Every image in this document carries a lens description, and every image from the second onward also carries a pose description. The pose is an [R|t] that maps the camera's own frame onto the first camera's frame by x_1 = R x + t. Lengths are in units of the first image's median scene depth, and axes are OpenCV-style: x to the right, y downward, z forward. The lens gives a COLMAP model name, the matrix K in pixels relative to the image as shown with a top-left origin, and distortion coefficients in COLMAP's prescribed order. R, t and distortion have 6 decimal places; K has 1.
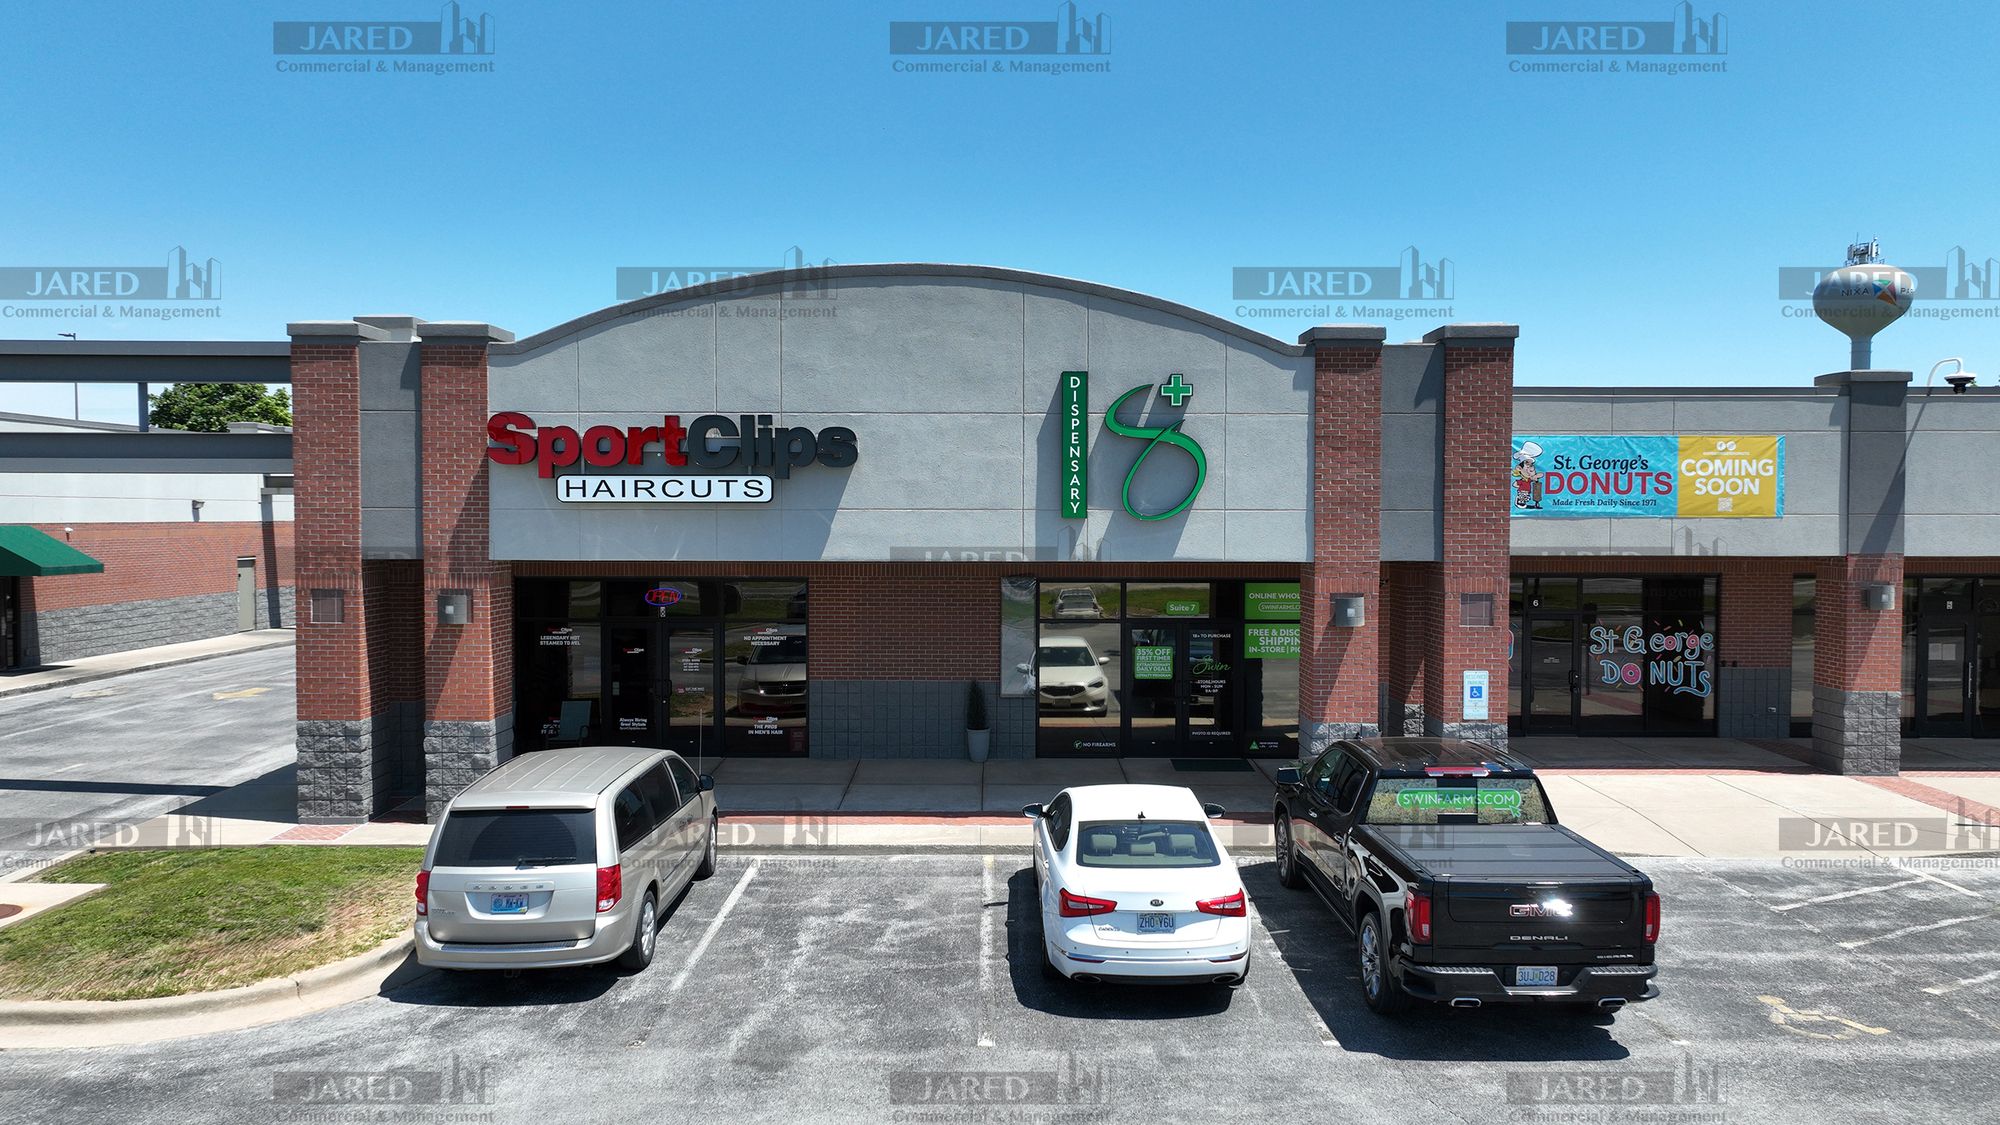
lens RADIAL K [[1406.2, 0, 1000.0], [0, 1406.2, 562.5], [0, 0, 1]] dist [0.005233, 0.008861]
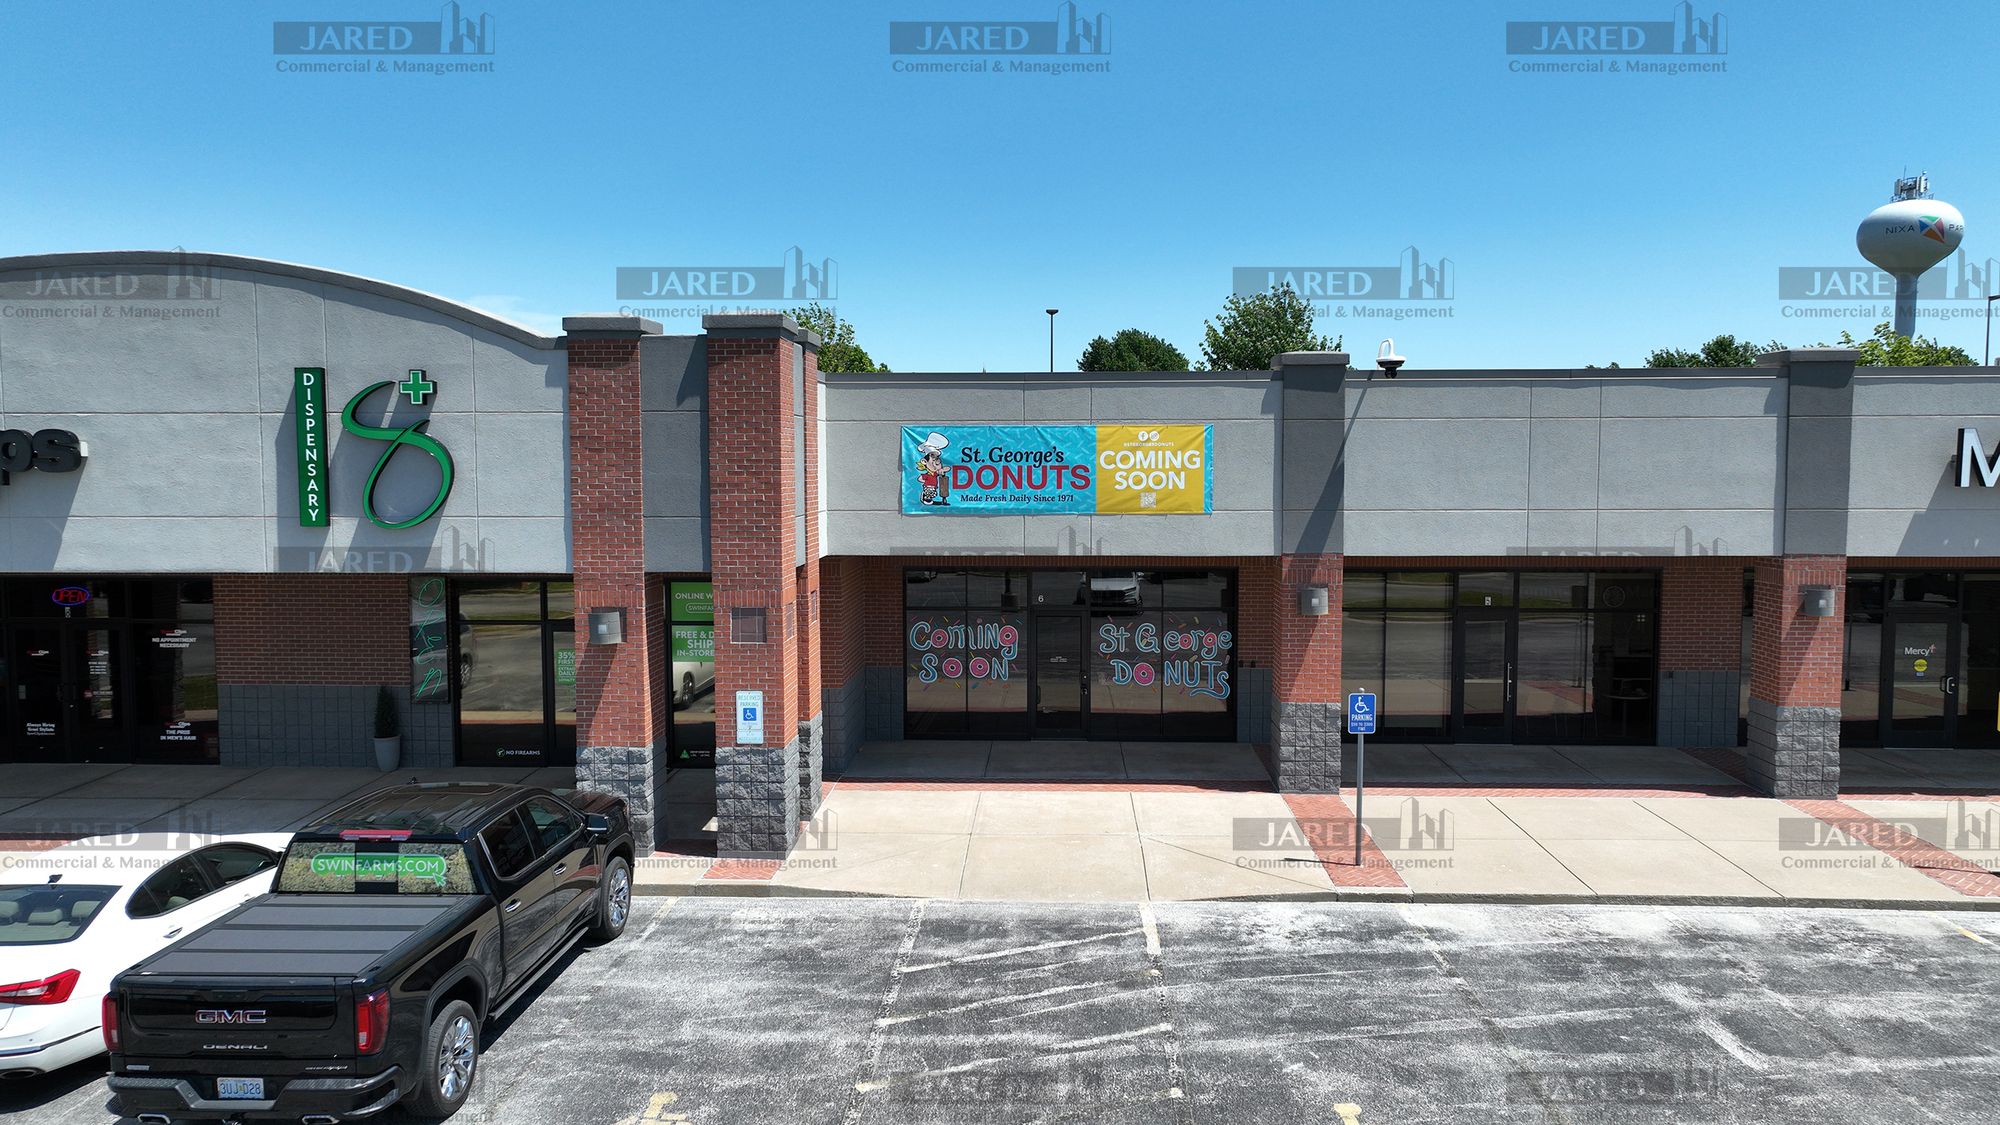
lens RADIAL K [[1406.2, 0, 1000.0], [0, 1406.2, 562.5], [0, 0, 1]] dist [0.005233, 0.008861]
pose [[0.998844, -0.000410, -0.048061, 0.547972], [0.002191, 0.999312, 0.037025, -0.041000], [0.048013, -0.037088, 0.998158, 0.093187]]
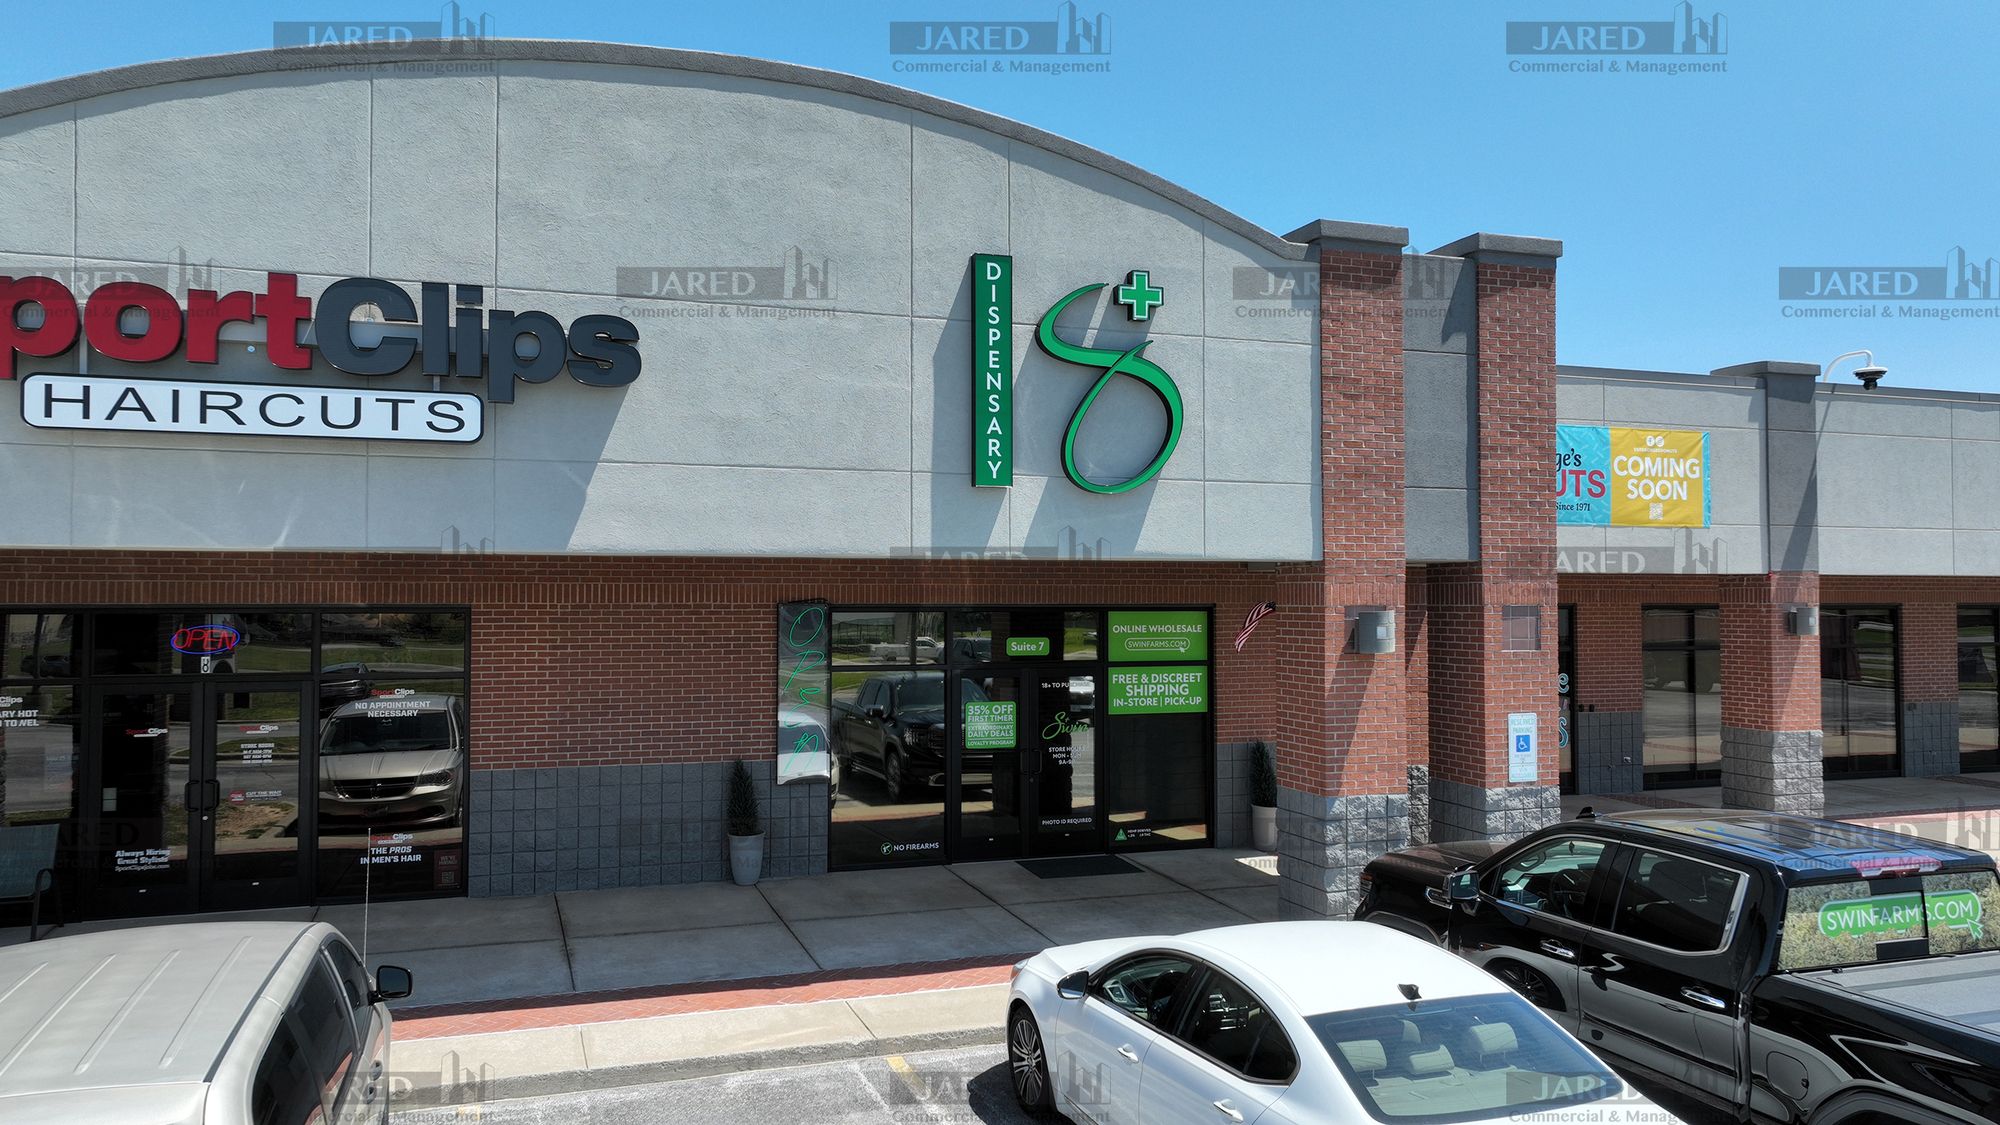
lens RADIAL K [[1406.2, 0, 1000.0], [0, 1406.2, 562.5], [0, 0, 1]] dist [0.005233, 0.008861]
pose [[0.943428, 0.007007, 0.331503, -0.151323], [0.013043, 0.998219, -0.058218, 0.038654], [-0.331321, 0.059248, 0.941656, 0.409851]]
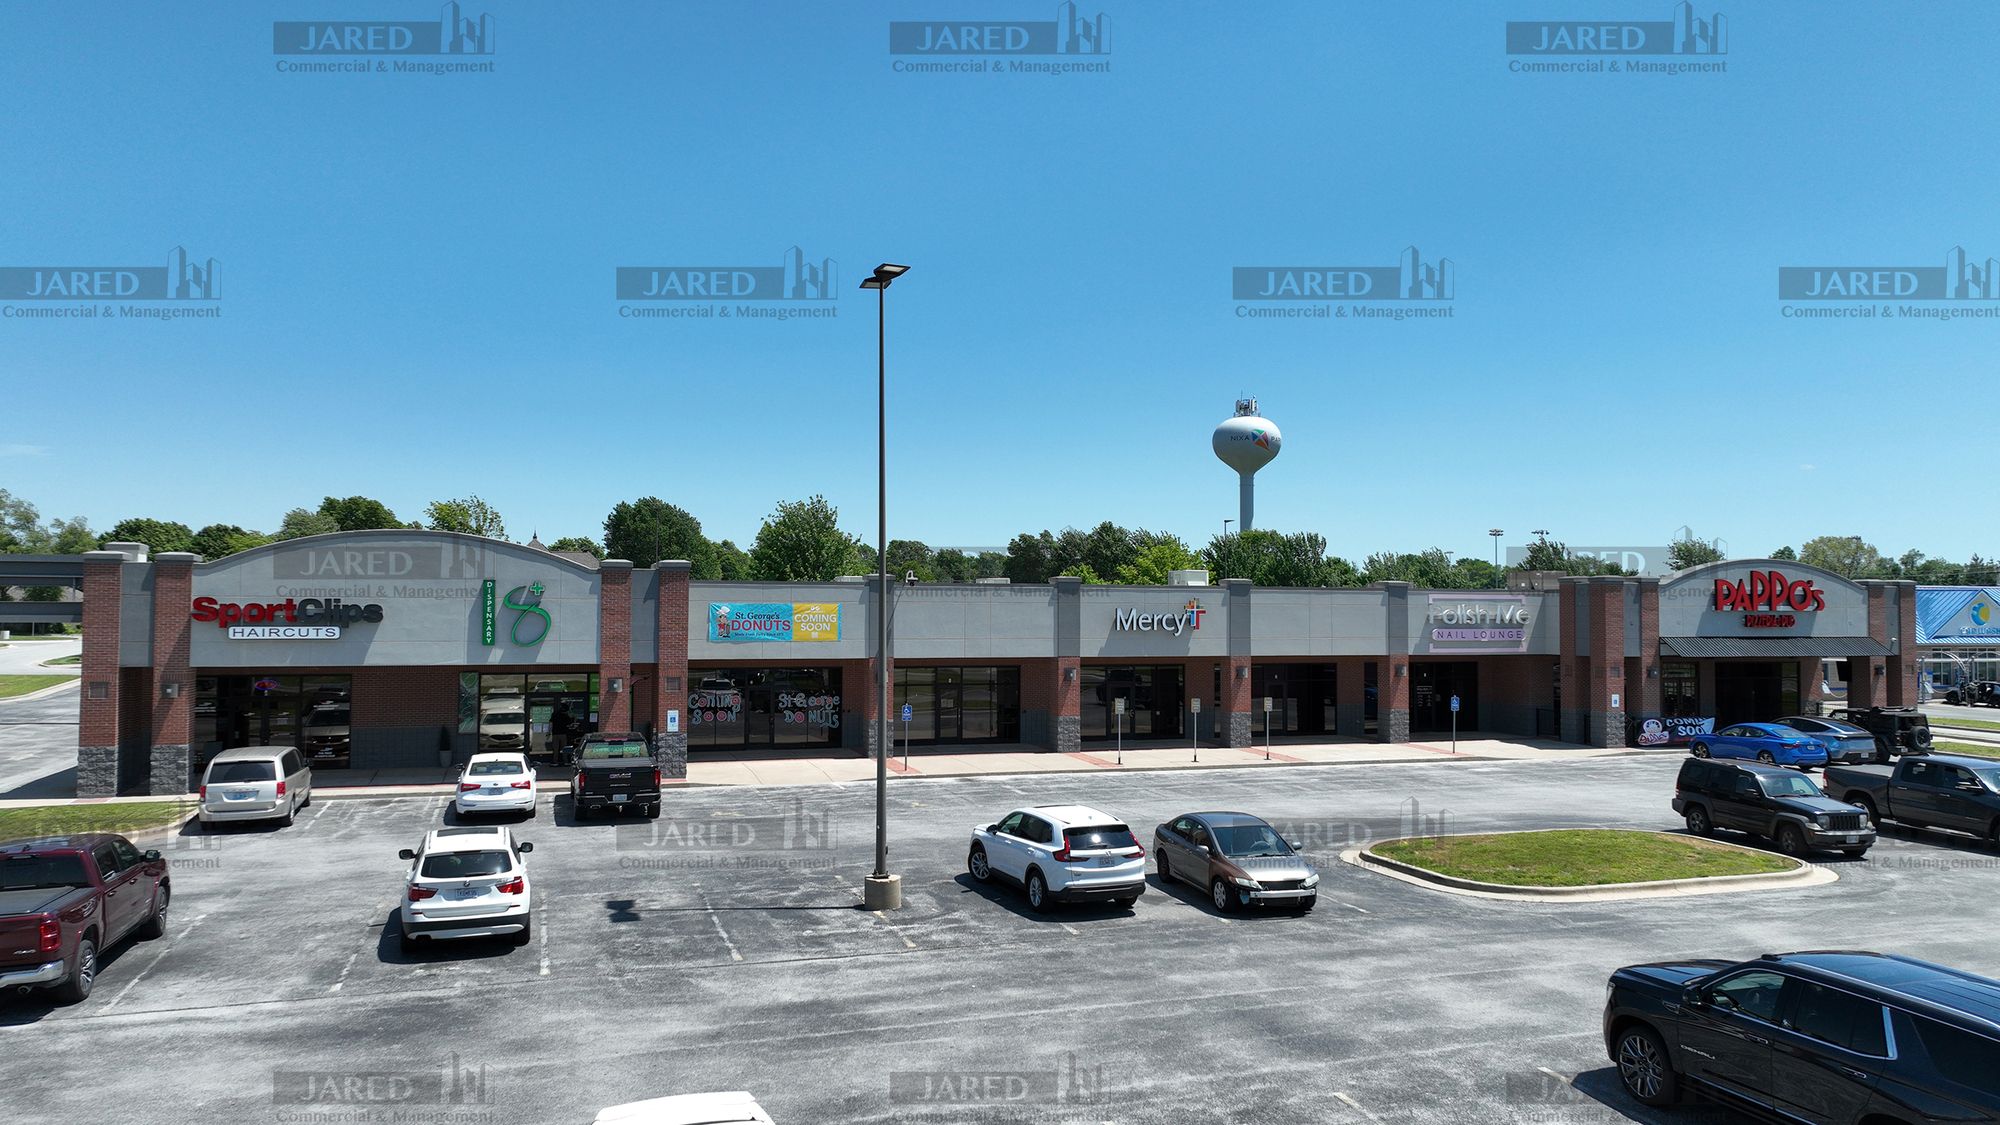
lens RADIAL K [[1406.2, 0, 1000.0], [0, 1406.2, 562.5], [0, 0, 1]] dist [0.005233, 0.008861]
pose [[0.948136, 0.013554, 0.317576, 0.111132], [0.007942, 0.997768, -0.066295, -0.007989], [-0.317766, 0.065379, 0.945913, -1.374141]]
